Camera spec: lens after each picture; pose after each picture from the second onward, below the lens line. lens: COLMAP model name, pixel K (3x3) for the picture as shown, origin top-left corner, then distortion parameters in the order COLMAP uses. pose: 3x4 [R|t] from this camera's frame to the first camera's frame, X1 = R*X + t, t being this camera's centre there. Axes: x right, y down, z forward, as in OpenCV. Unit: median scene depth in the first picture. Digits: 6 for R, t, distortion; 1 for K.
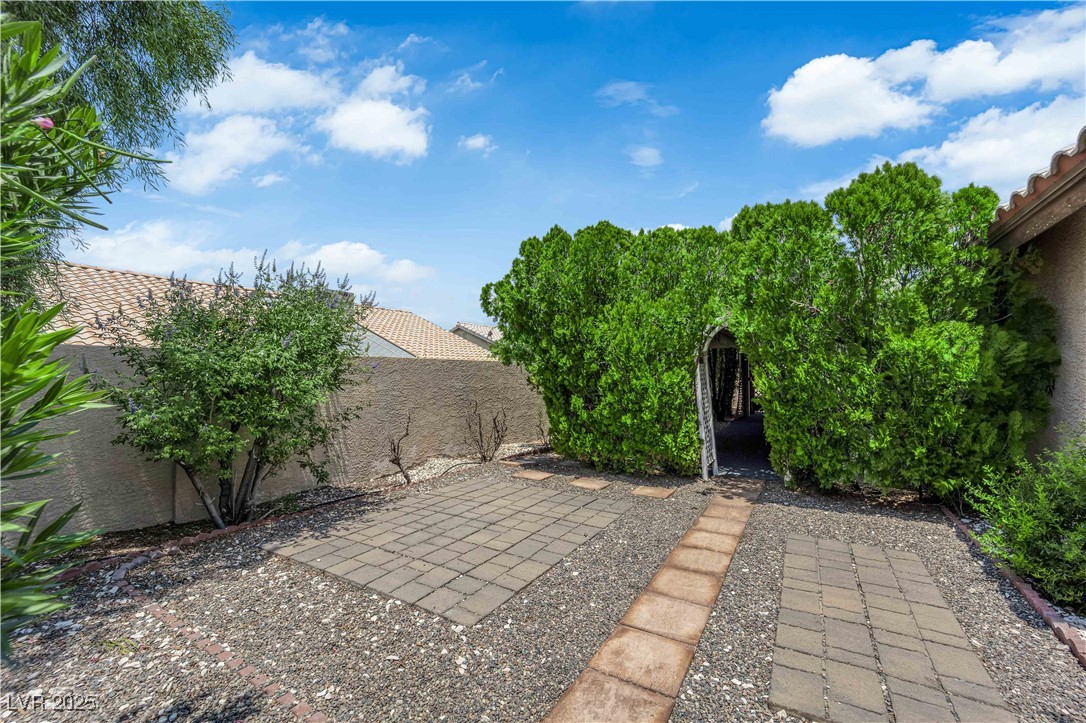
lens RADIAL K [[444.3, 0, 548.2], [0, 444.3, 361.7], [0, 0, 1]] dist [-0.011809, -0.000940]
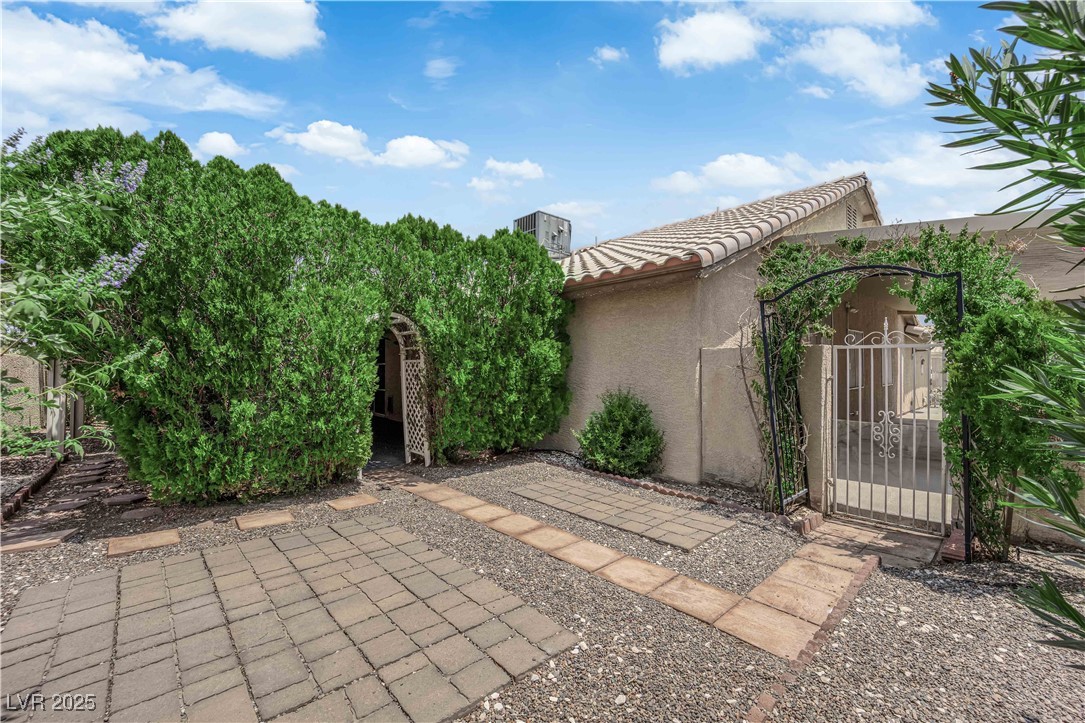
lens RADIAL K [[443.9, 0, 549.3], [0, 443.9, 367.9], [0, 0, 1]] dist [-0.011809, -0.000940]
pose [[0.281756, 0.002619, 0.959483, -0.705036], [-0.024836, 0.999681, 0.004564, 0.015736], [-0.959165, -0.025116, 0.281731, 0.526203]]
